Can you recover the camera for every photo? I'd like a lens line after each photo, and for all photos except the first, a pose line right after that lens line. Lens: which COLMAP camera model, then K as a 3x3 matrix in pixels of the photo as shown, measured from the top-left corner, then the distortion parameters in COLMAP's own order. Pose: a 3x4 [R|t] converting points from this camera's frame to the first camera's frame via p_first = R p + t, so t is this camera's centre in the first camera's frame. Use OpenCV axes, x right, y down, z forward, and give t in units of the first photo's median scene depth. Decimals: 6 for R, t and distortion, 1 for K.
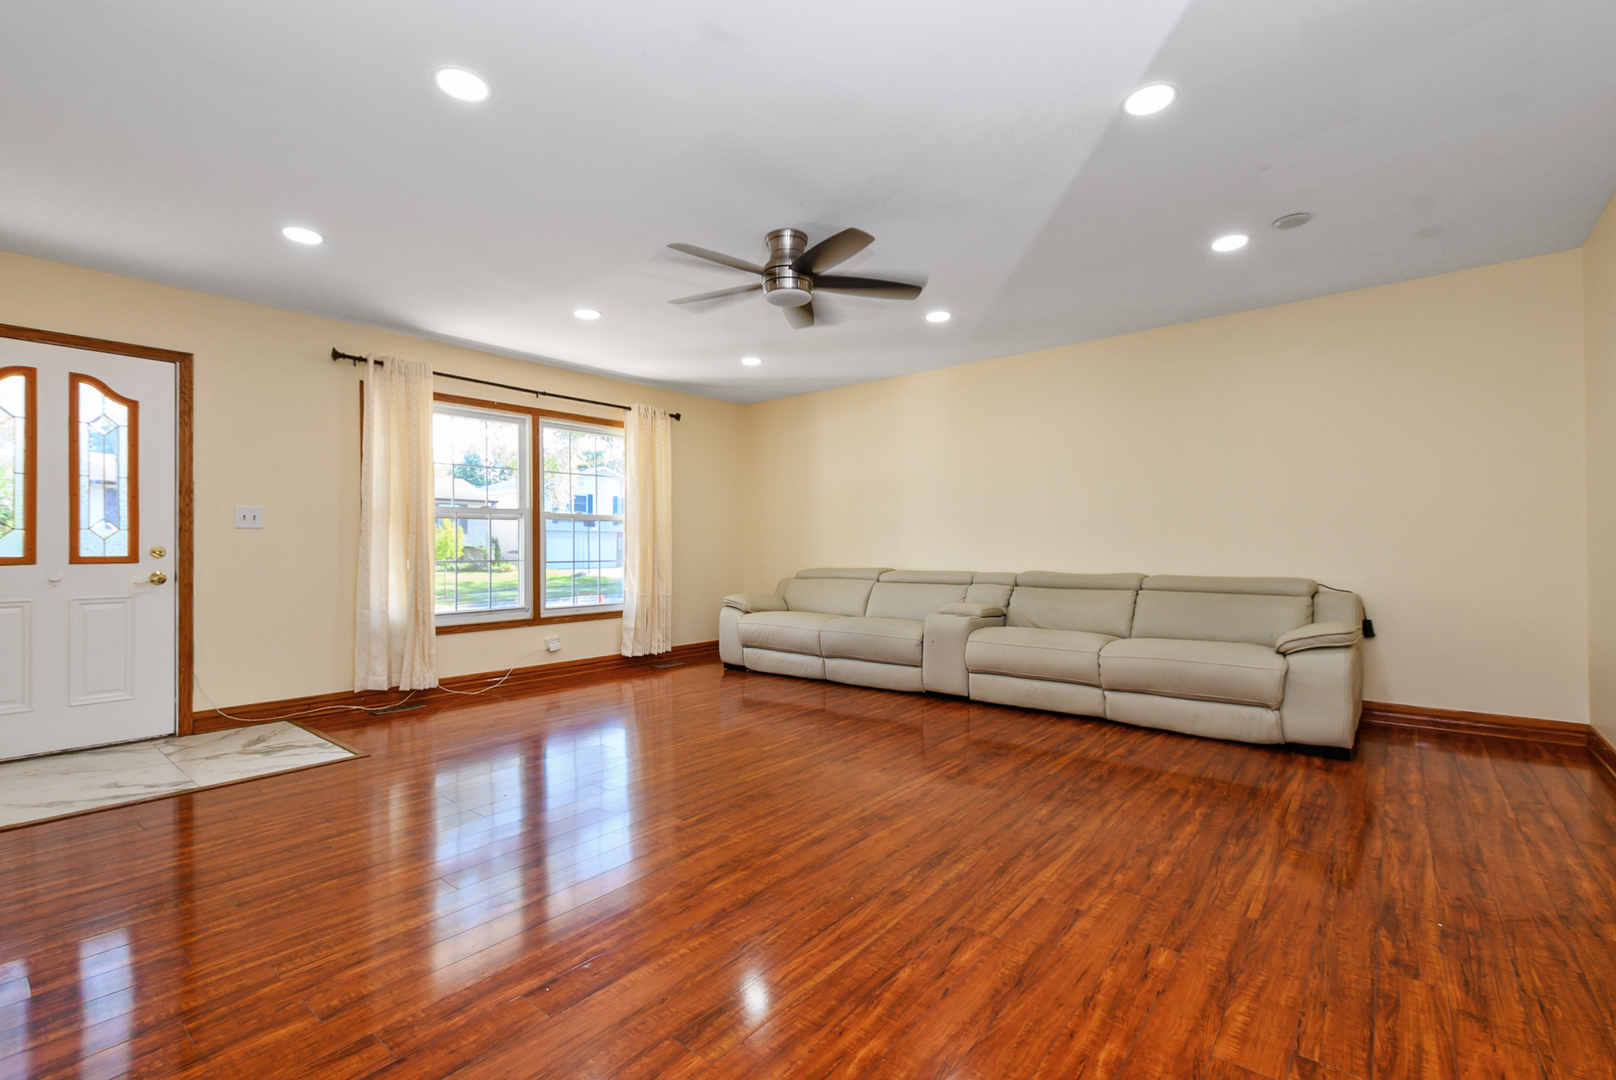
lens RADIAL K [[713.0, 0, 810.0], [0, 713.0, 568.7], [0, 0, 1]] dist [0.006964, -0.005176]
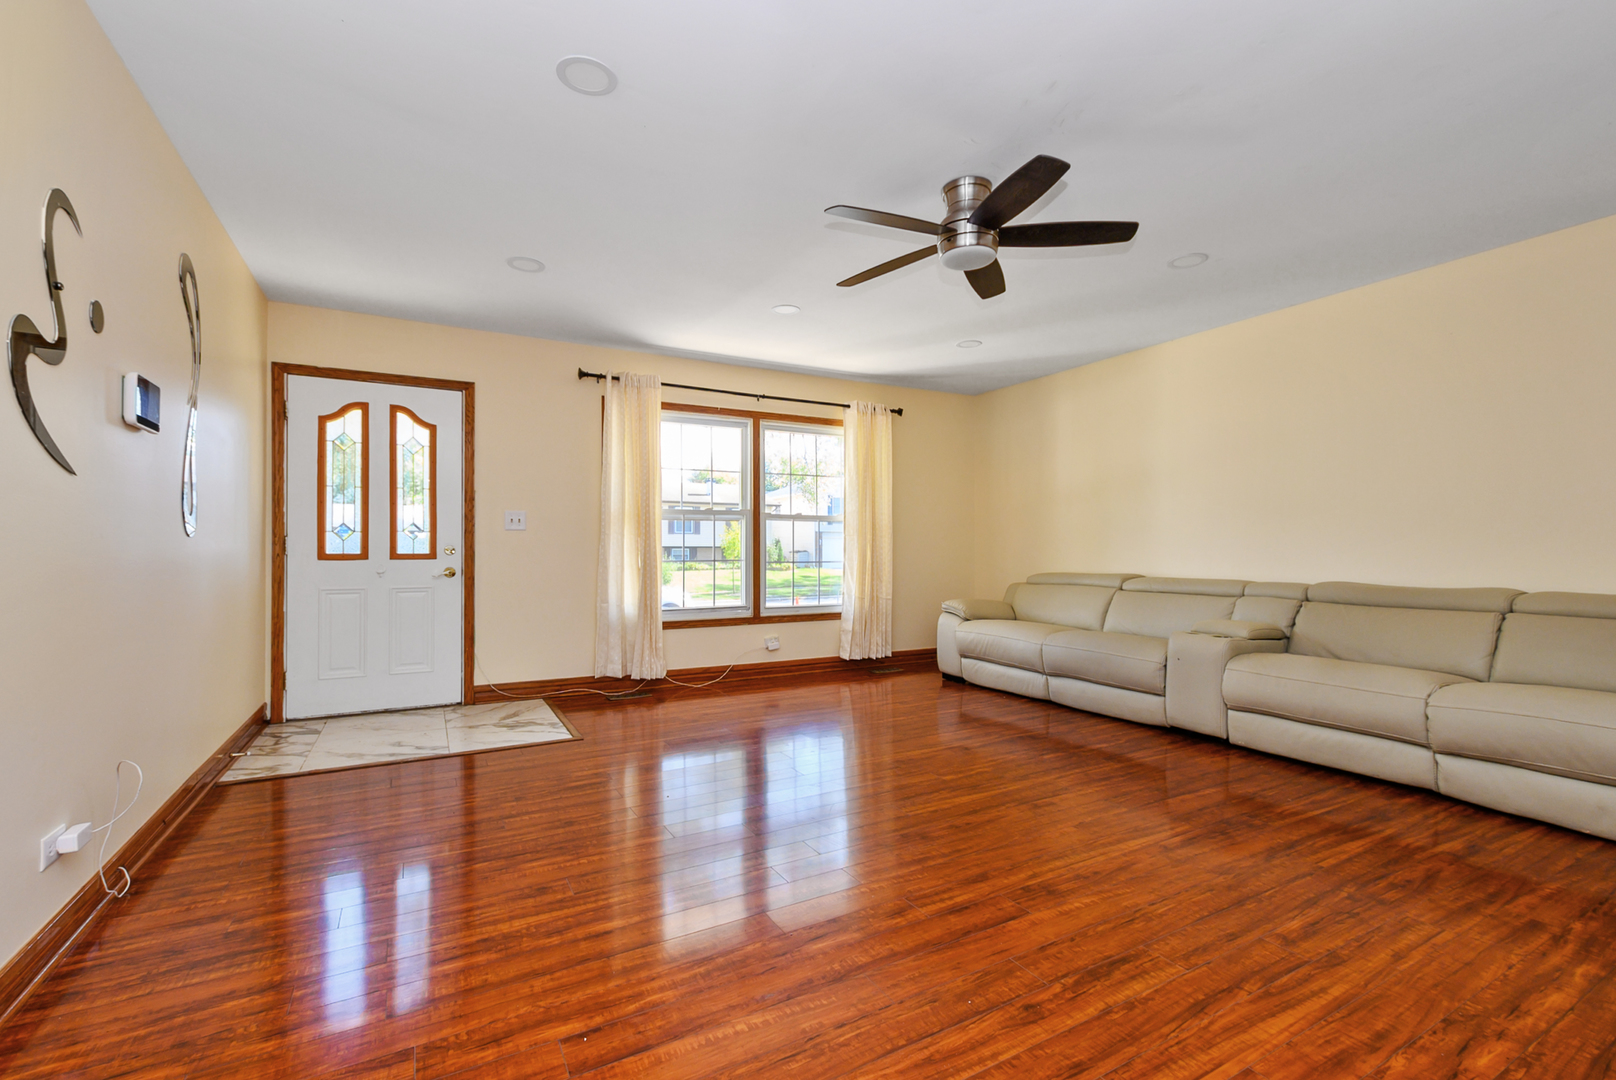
lens RADIAL K [[713.0, 0, 810.0], [0, 713.0, 568.7], [0, 0, 1]] dist [0.006964, -0.005176]
pose [[0.930477, 0.015259, -0.366034, 0.084468], [-0.015613, 0.999876, 0.001991, -0.004126], [0.366019, 0.003863, 0.930599, 0.102257]]
